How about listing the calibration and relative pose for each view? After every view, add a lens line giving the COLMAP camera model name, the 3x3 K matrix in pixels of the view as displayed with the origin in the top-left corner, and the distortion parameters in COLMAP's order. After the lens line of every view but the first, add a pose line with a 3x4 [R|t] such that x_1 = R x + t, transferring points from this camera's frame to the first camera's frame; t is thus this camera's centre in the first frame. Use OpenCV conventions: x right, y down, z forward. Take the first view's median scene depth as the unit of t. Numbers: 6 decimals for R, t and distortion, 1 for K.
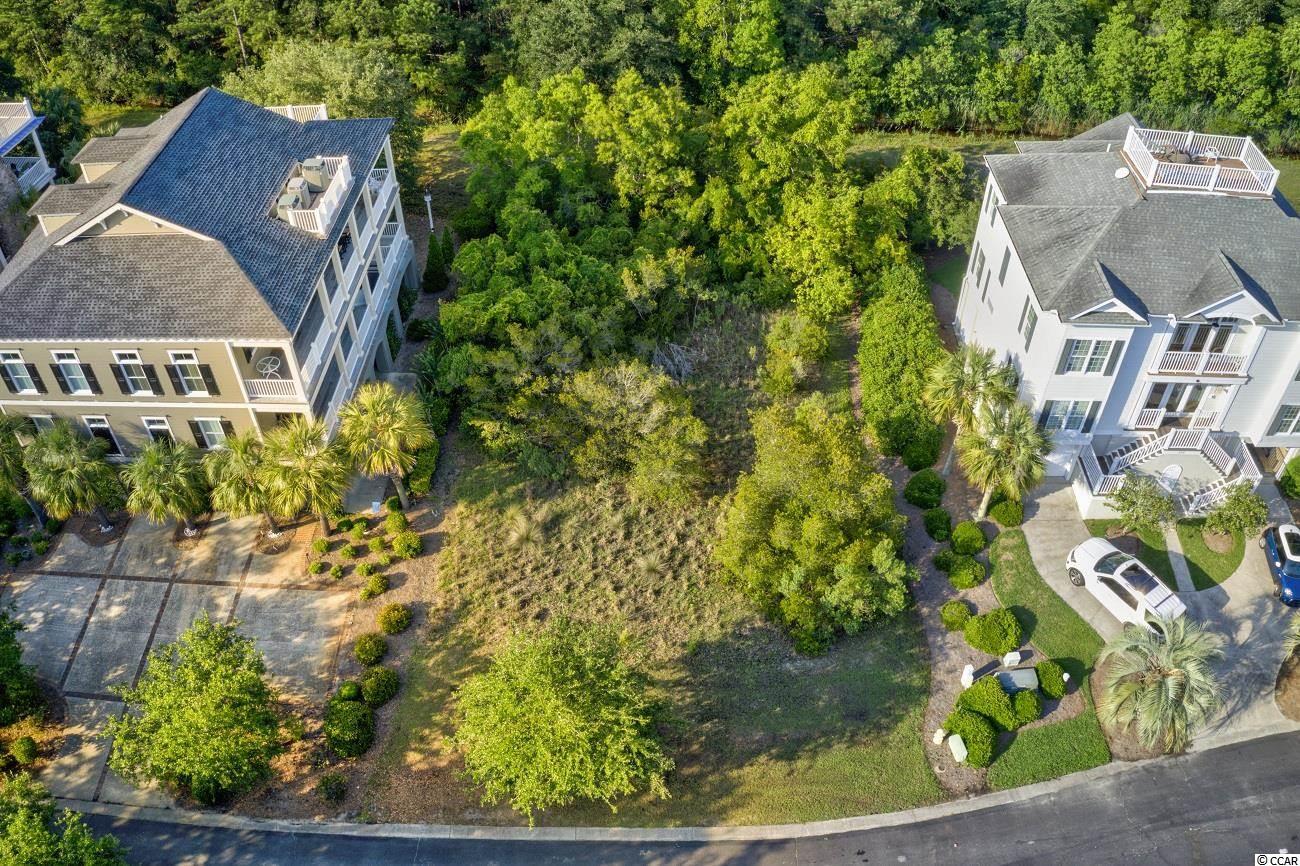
lens RADIAL K [[1031.2, 0, 650.0], [0, 1031.2, 433.0], [0, 0, 1]] dist [-0.186619, 0.003018]
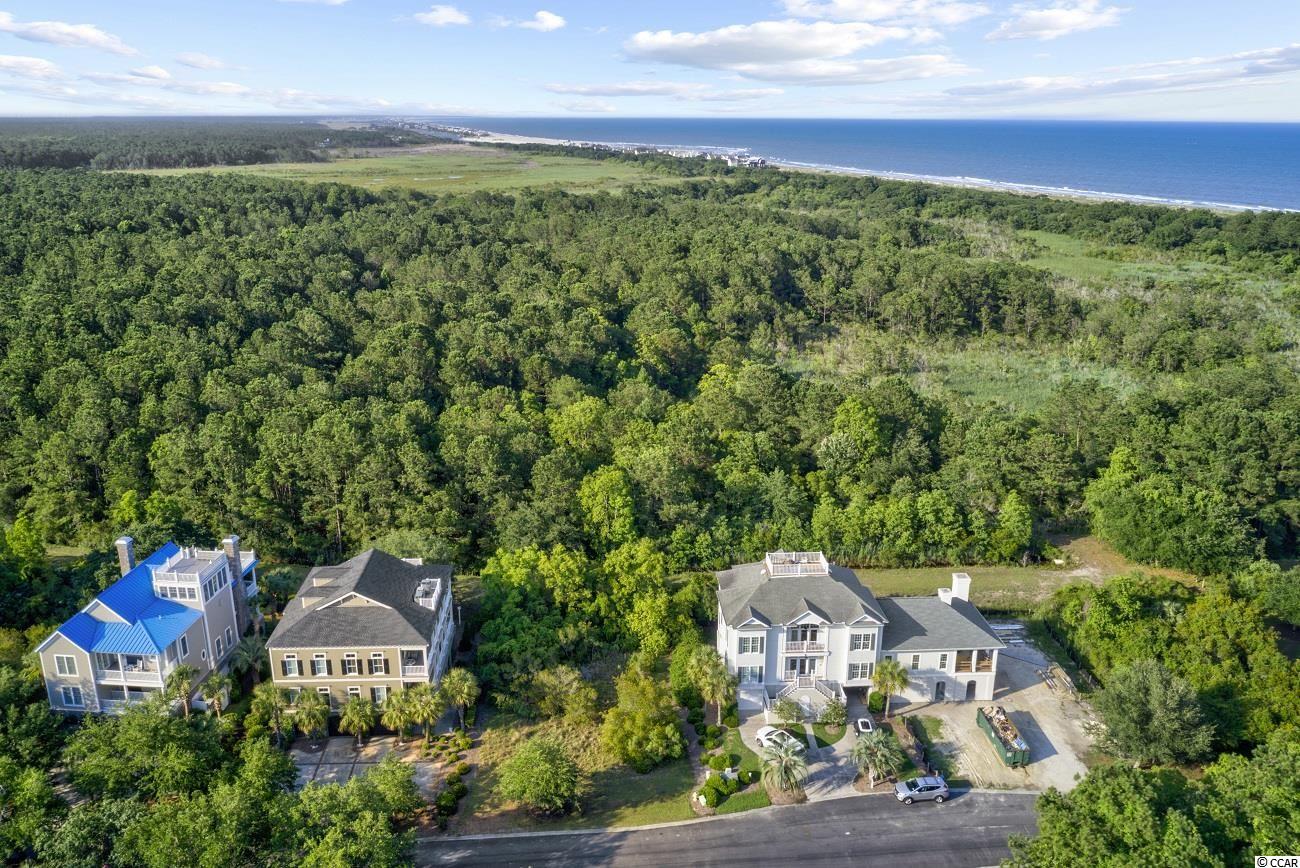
lens RADIAL K [[1037.6, 0, 650.0], [0, 1037.6, 434.0], [0, 0, 1]] dist [-0.023776, -0.000159]
pose [[0.996501, -0.016702, 0.081899, -0.007356], [0.051516, 0.894324, -0.444443, 0.535321], [-0.065821, 0.447107, 0.892055, -1.381046]]
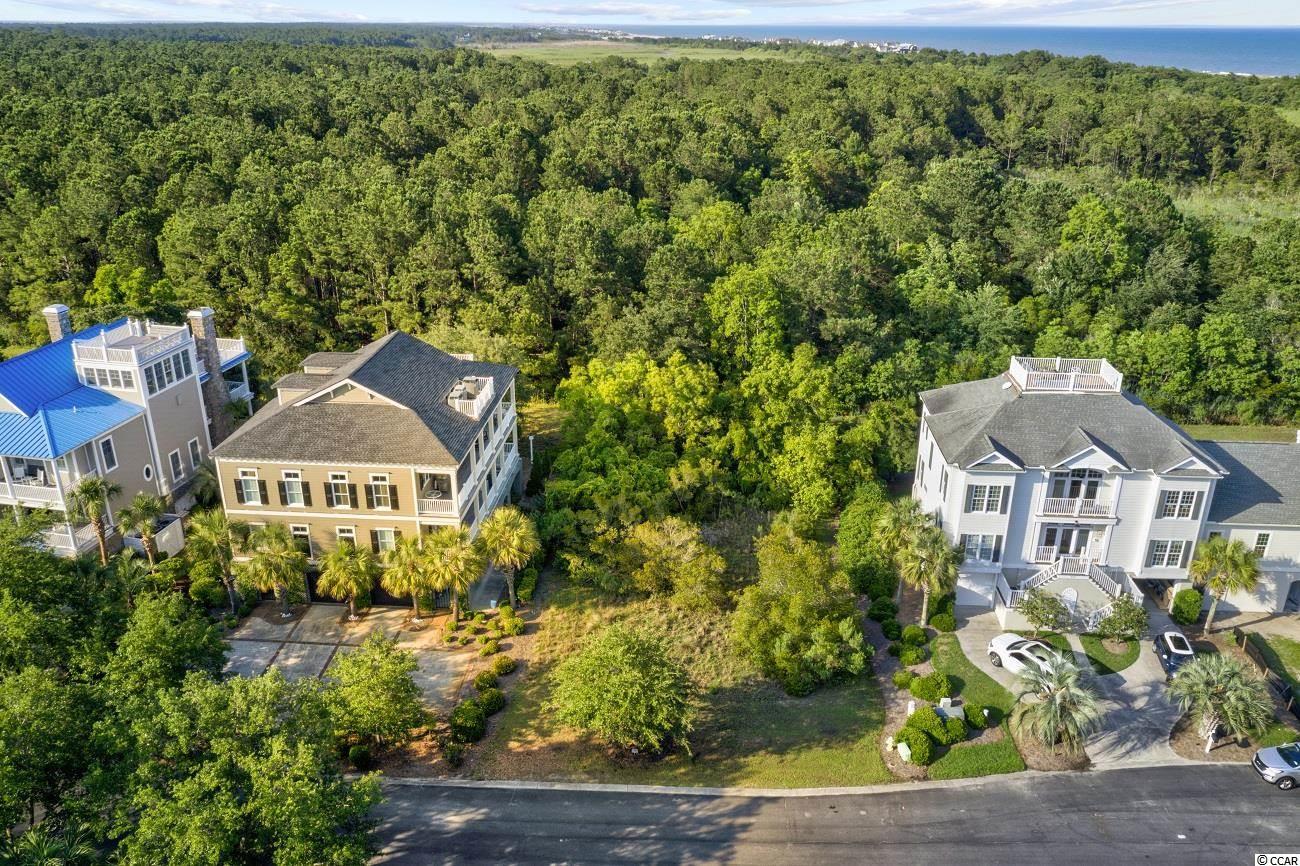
lens RADIAL K [[1008.4, 0, 650.0], [0, 1008.4, 433.0], [0, 0, 1]] dist [-0.019629, -0.007007]
pose [[0.998895, 0.024104, -0.040334, 0.001456], [-0.037247, 0.929488, -0.366967, 0.366218], [0.028645, 0.368064, 0.929359, -0.401802]]
